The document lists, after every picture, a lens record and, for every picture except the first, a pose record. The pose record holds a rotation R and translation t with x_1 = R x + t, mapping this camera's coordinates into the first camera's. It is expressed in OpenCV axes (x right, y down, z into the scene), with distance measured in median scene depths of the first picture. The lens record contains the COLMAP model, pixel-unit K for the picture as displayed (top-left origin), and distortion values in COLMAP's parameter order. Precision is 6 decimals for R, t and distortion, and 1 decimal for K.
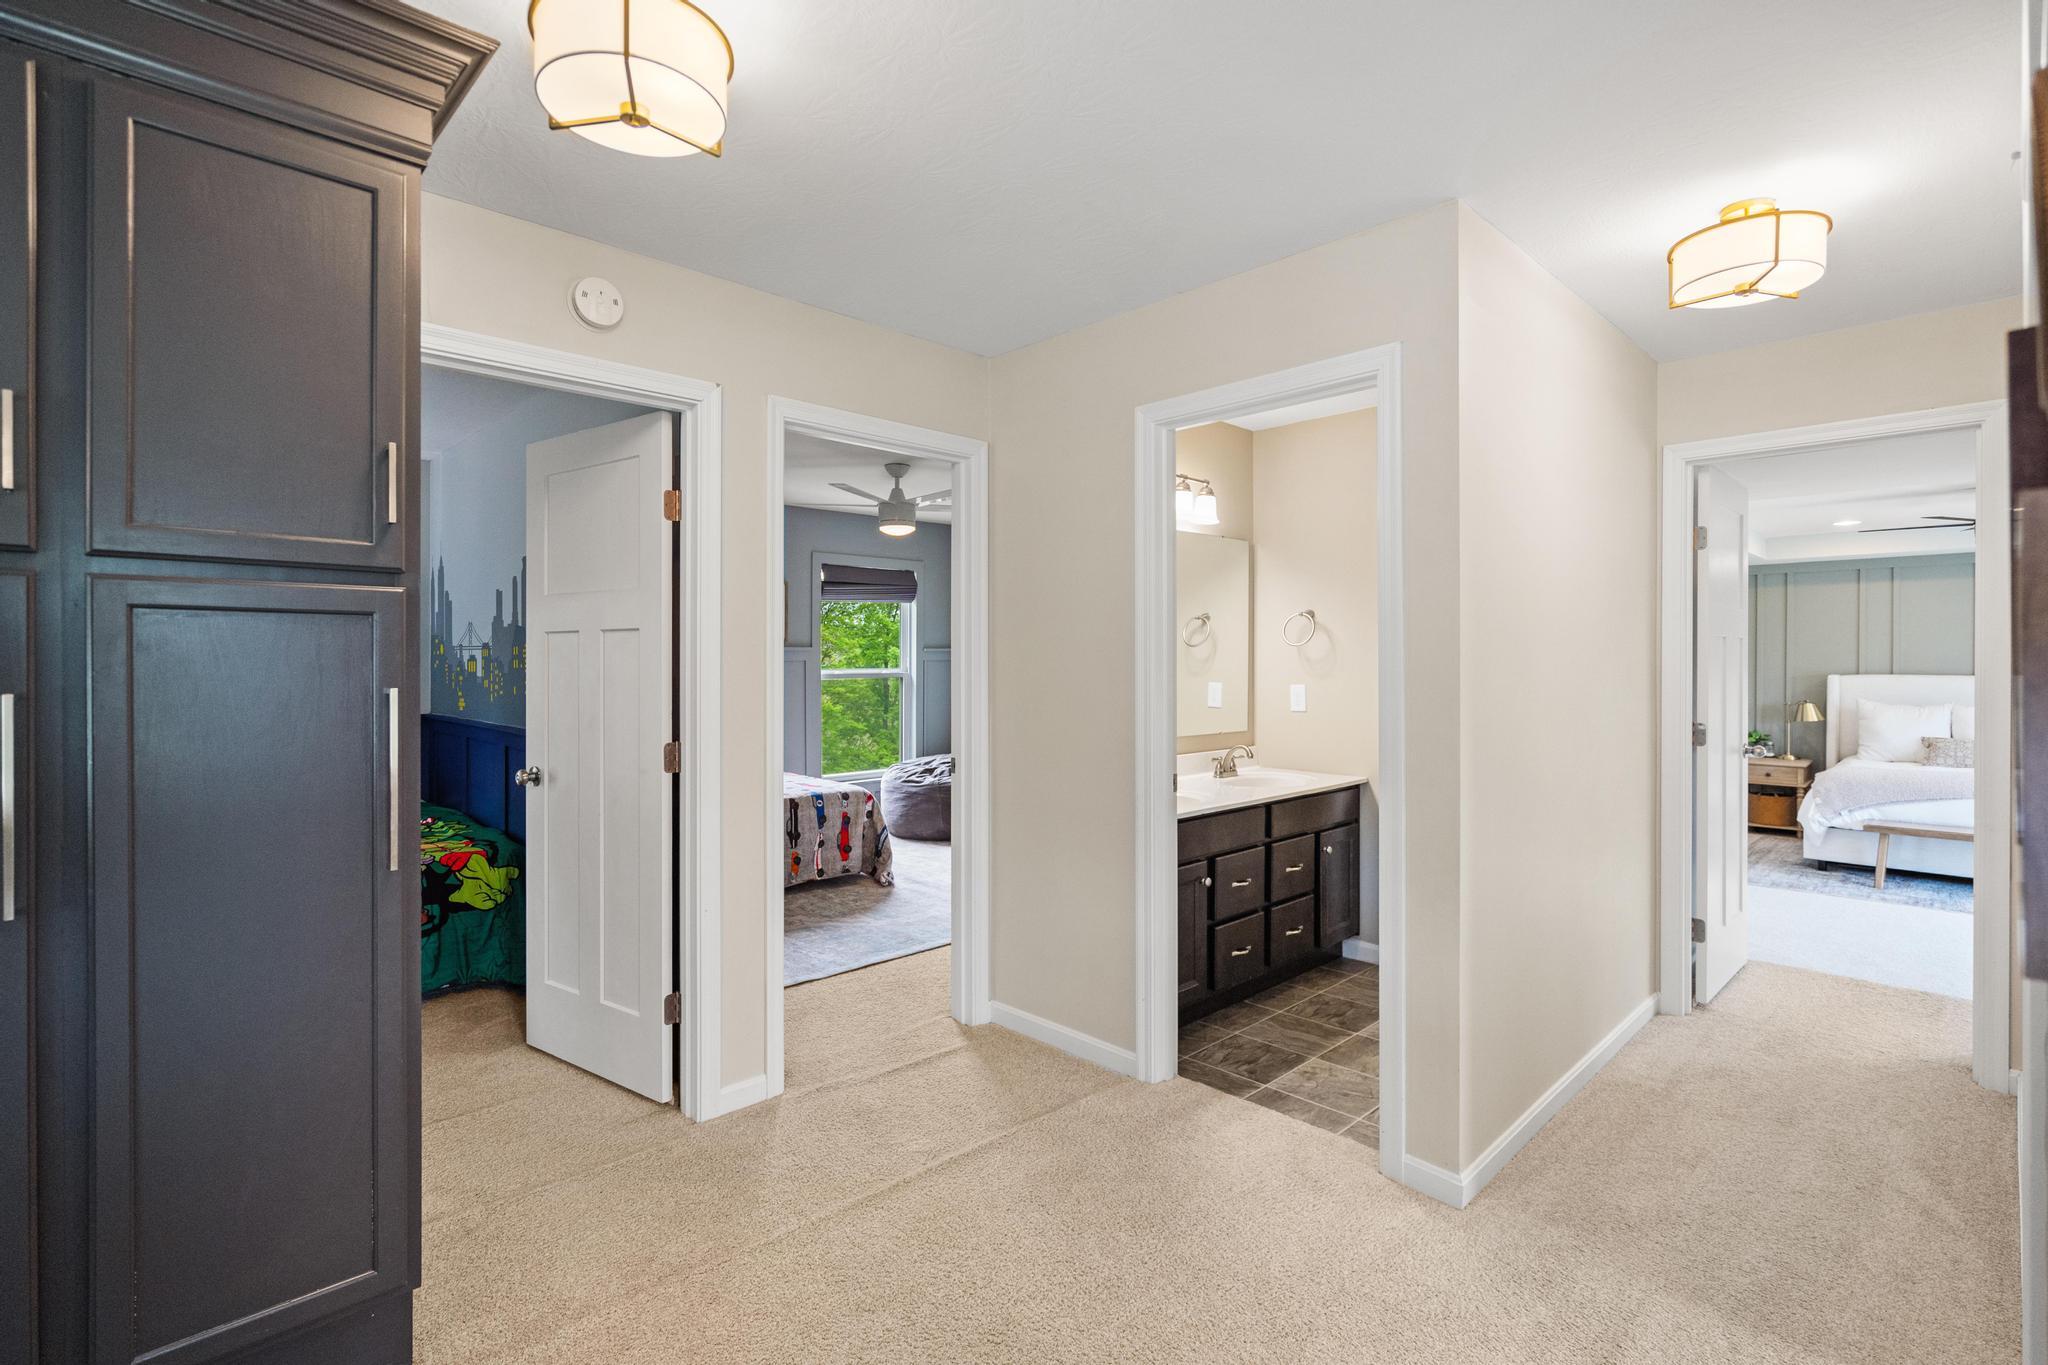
lens RADIAL K [[948.2, 0, 994.1], [0, 948.2, 655.4], [0, 0, 1]] dist [-0.000251, 0.000533]
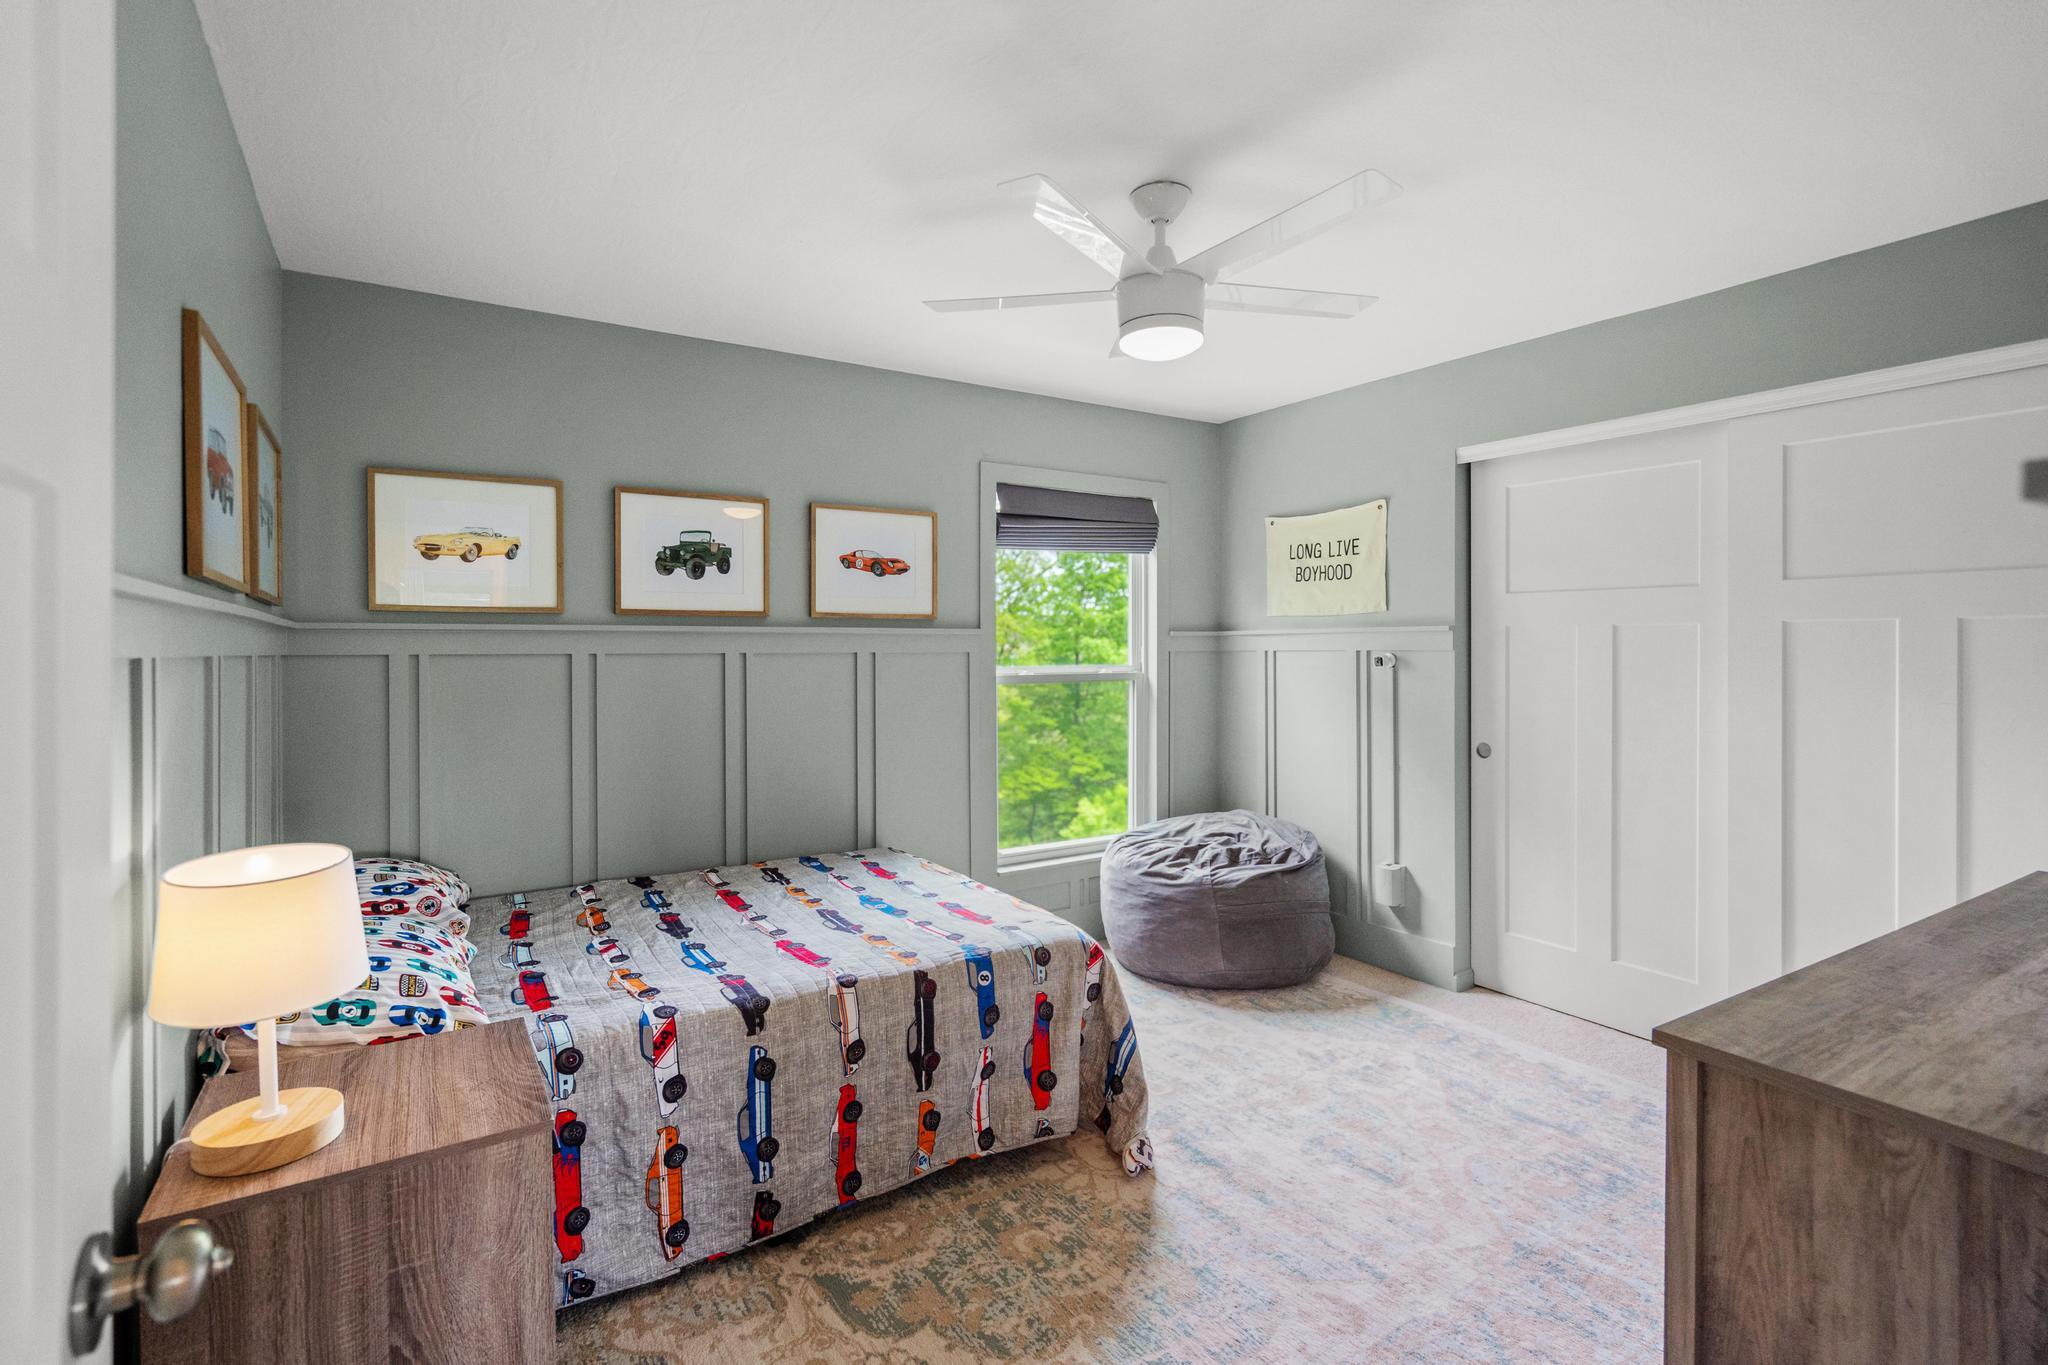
lens RADIAL K [[948.2, 0, 994.1], [0, 948.2, 655.4], [0, 0, 1]] dist [-0.000251, 0.000533]
pose [[0.980606, -0.002363, -0.195973, -0.089362], [0.004117, 0.999955, 0.008542, 0.003096], [0.195944, -0.009183, 0.980572, 0.548691]]
